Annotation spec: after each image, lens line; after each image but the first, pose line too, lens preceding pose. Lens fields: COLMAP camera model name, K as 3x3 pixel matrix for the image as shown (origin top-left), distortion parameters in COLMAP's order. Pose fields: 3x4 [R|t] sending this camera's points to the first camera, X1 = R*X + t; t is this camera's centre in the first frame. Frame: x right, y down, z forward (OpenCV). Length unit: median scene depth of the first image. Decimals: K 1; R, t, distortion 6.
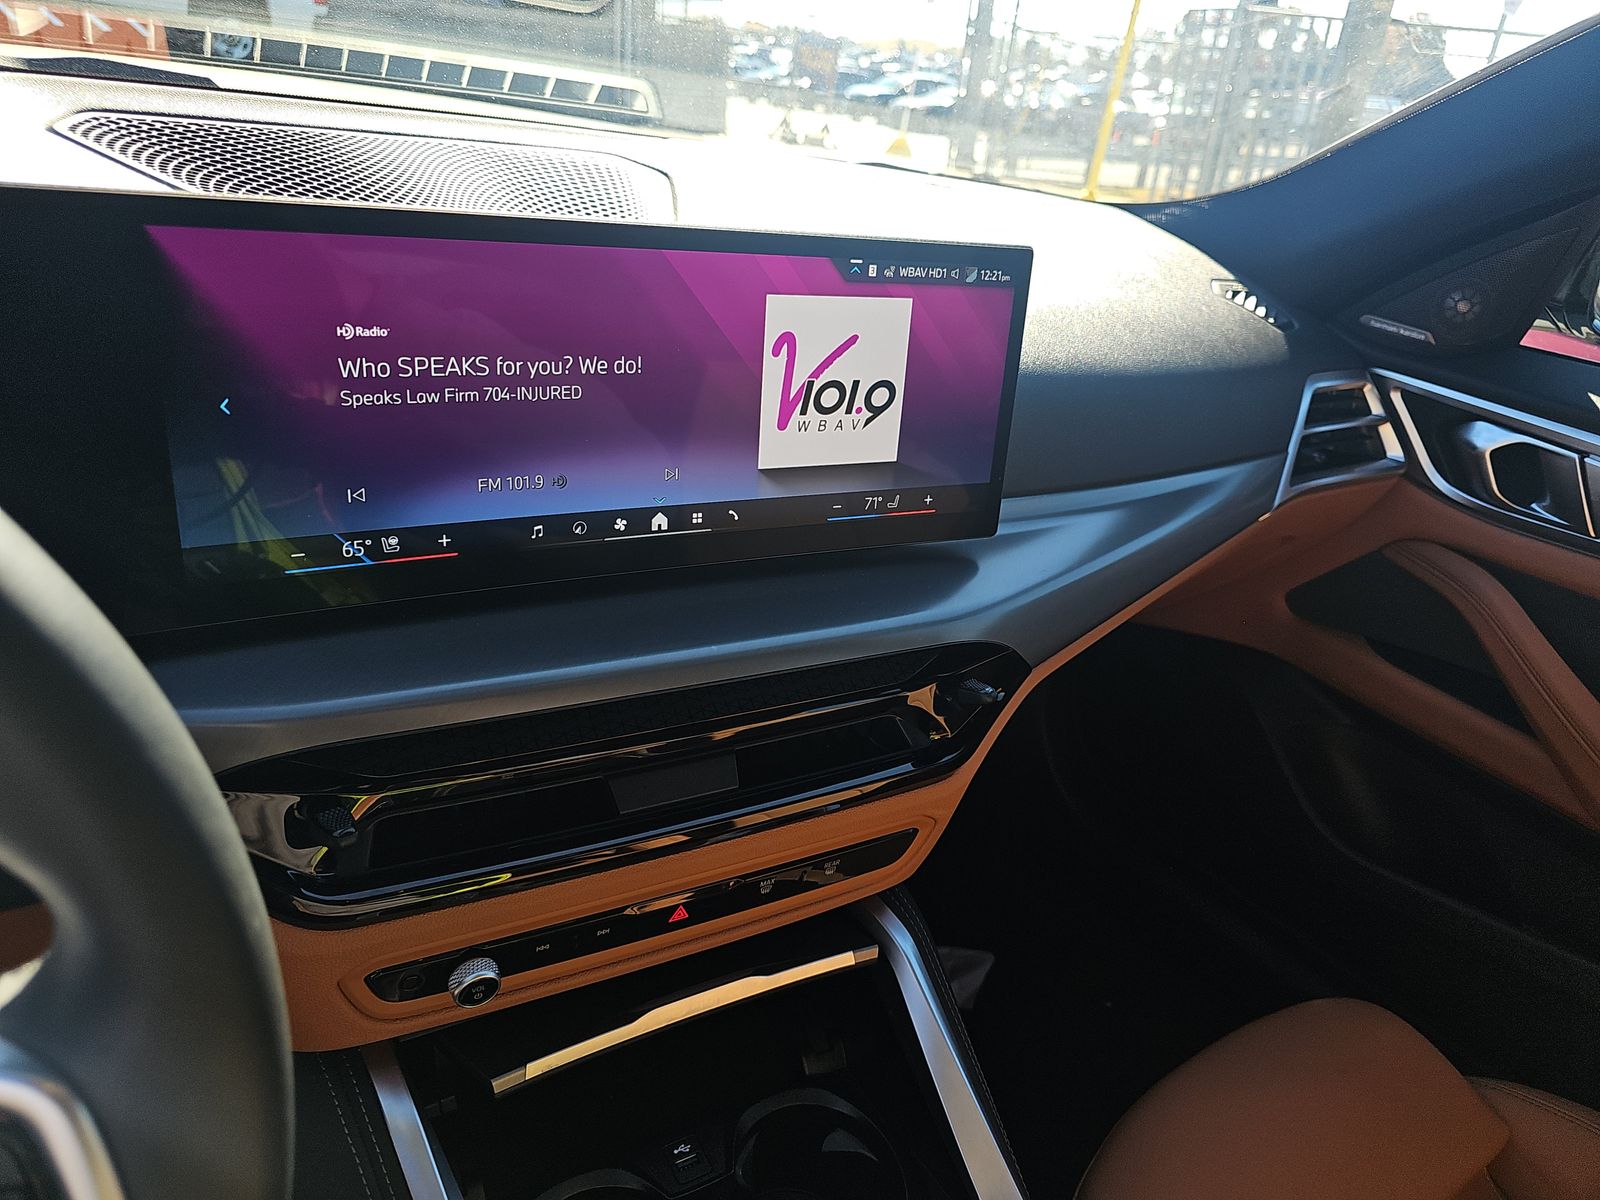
lens RADIAL K [[1117.0, 0, 808.4], [0, 1117.0, 598.7], [0, 0, 1]] dist [0.036864, -0.045190]
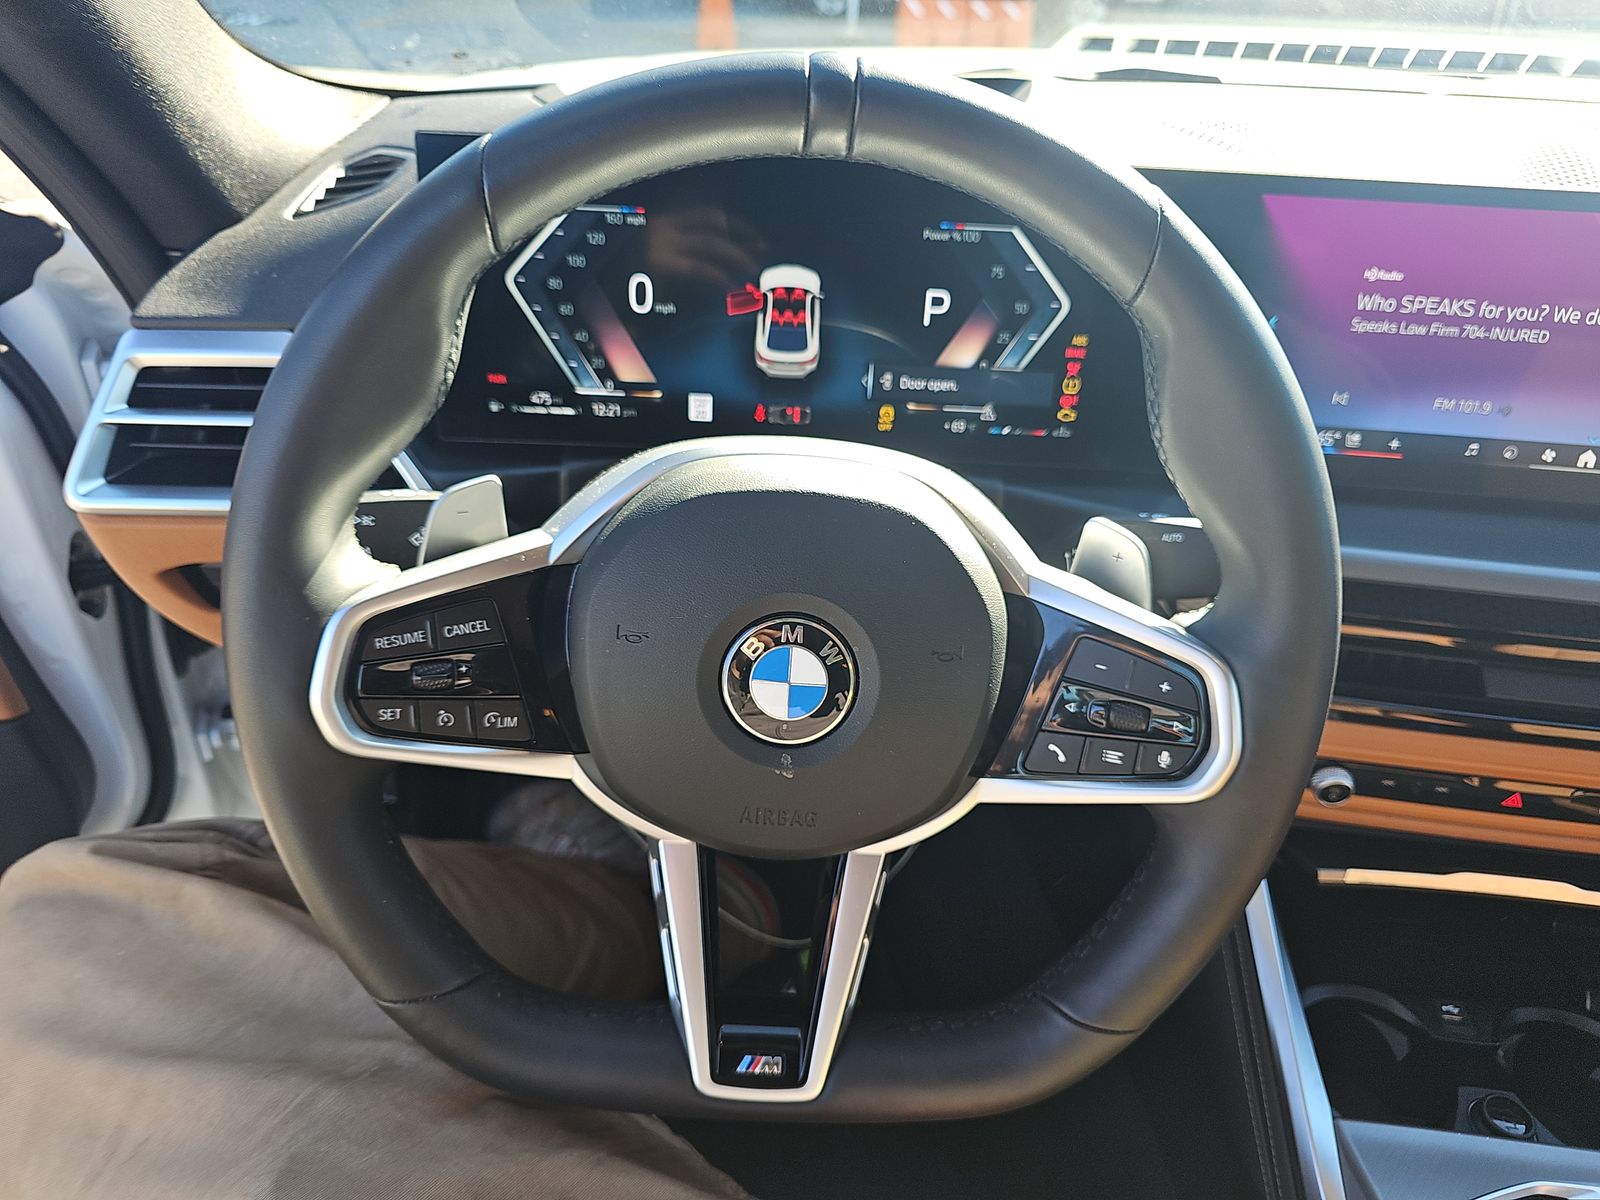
lens RADIAL K [[1117.0, 0, 808.4], [0, 1117.0, 598.7], [0, 0, 1]] dist [0.036864, -0.045190]
pose [[0.789206, 0.218695, -0.573870, -0.078351], [-0.200818, 0.974974, 0.095378, 0.130550], [0.580368, 0.039971, 0.813373, -0.415708]]
